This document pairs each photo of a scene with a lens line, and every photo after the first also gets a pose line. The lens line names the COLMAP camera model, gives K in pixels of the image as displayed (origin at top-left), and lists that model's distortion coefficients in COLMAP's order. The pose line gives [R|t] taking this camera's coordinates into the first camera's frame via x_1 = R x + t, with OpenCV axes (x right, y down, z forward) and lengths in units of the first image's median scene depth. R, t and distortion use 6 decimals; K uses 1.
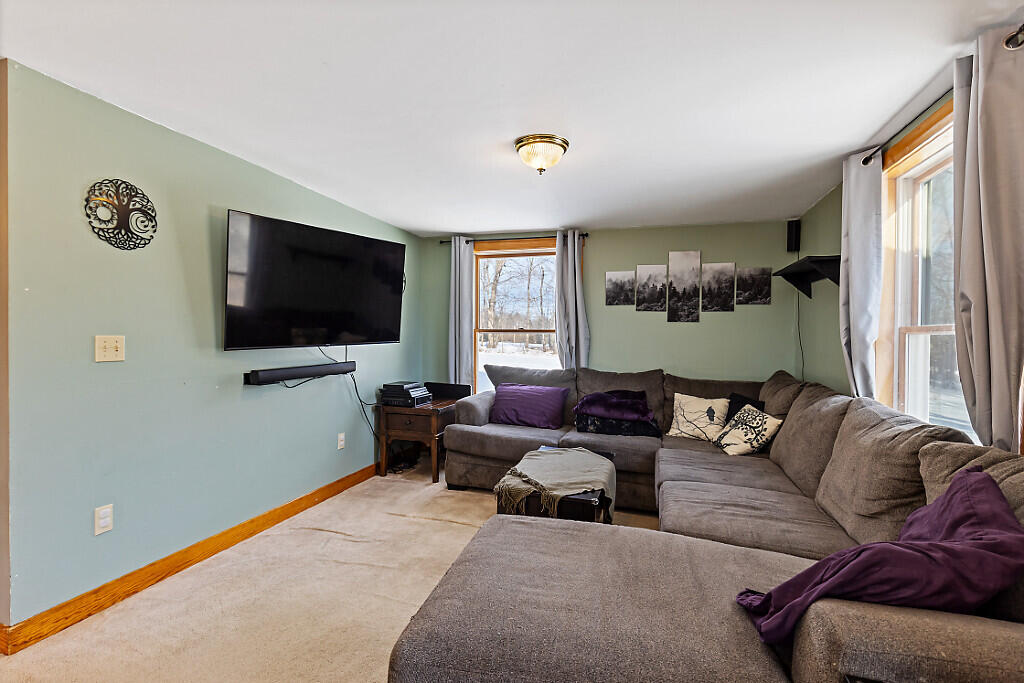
lens RADIAL K [[472.2, 0, 508.8], [0, 472.2, 340.1], [0, 0, 1]] dist [-0.000227, -0.000983]
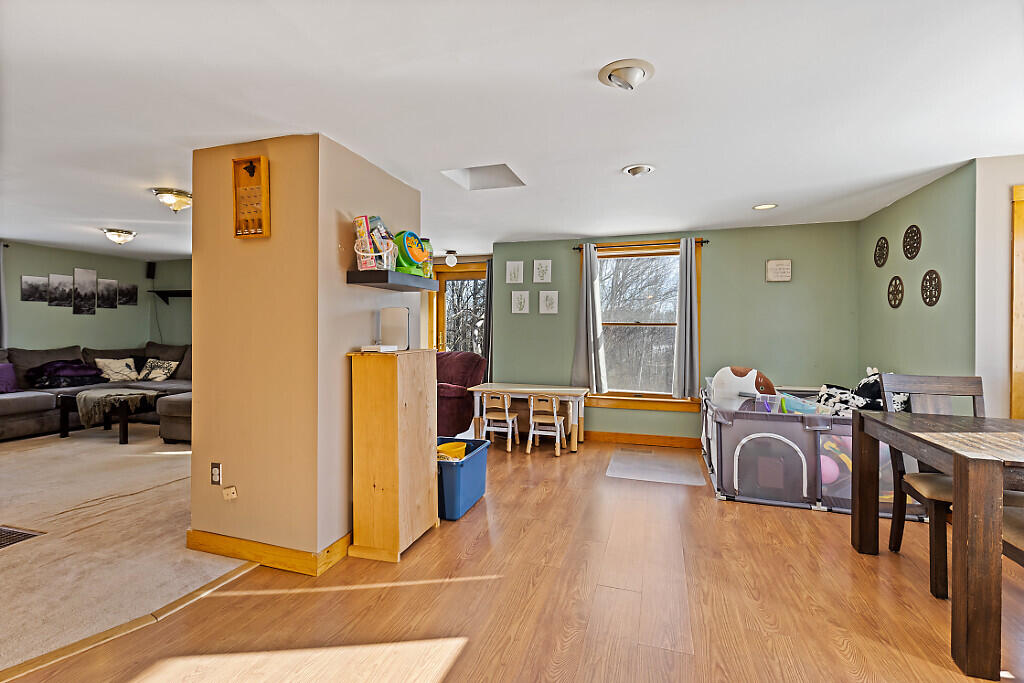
lens RADIAL K [[472.2, 0, 510.3], [0, 472.2, 316.9], [0, 0, 1]] dist [-0.000227, -0.000983]
pose [[-0.016283, 0.004896, 0.999855, -1.226302], [0.002073, 0.999986, -0.004863, -0.020295], [-0.999865, 0.001994, -0.016293, -0.381128]]
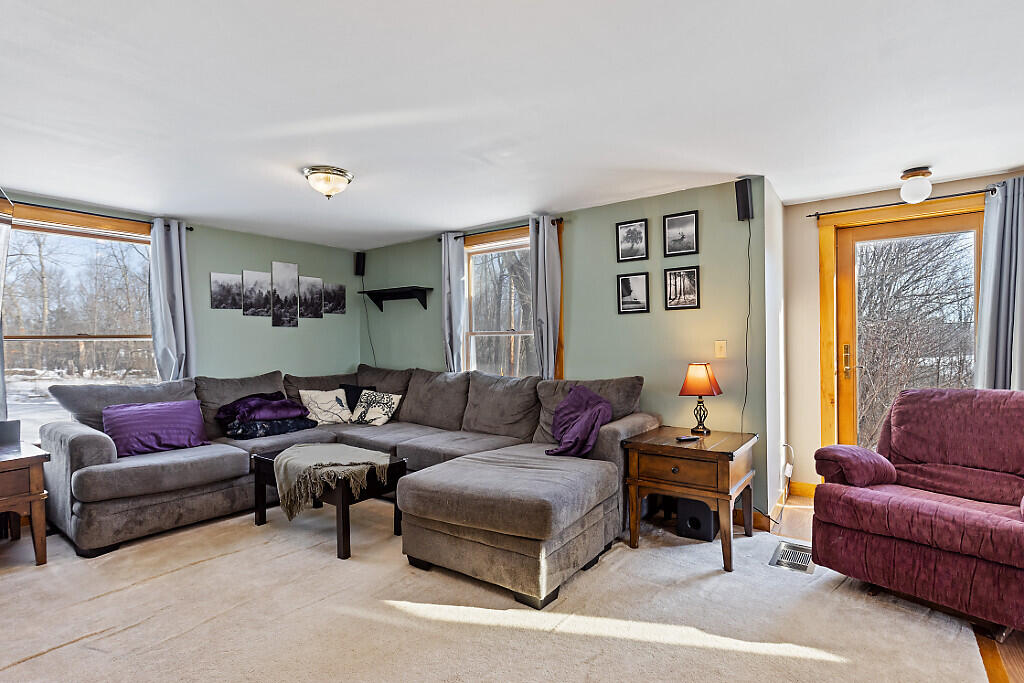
lens RADIAL K [[514.7, 0, 515.2], [0, 514.7, 336.8], [0, 0, 1]] dist [0.000565, 0.000385]
pose [[0.304408, -0.012579, 0.952459, -0.623932], [0.021758, 0.999744, 0.006250, -0.011435], [-0.952293, 0.018821, 0.304604, 0.125376]]
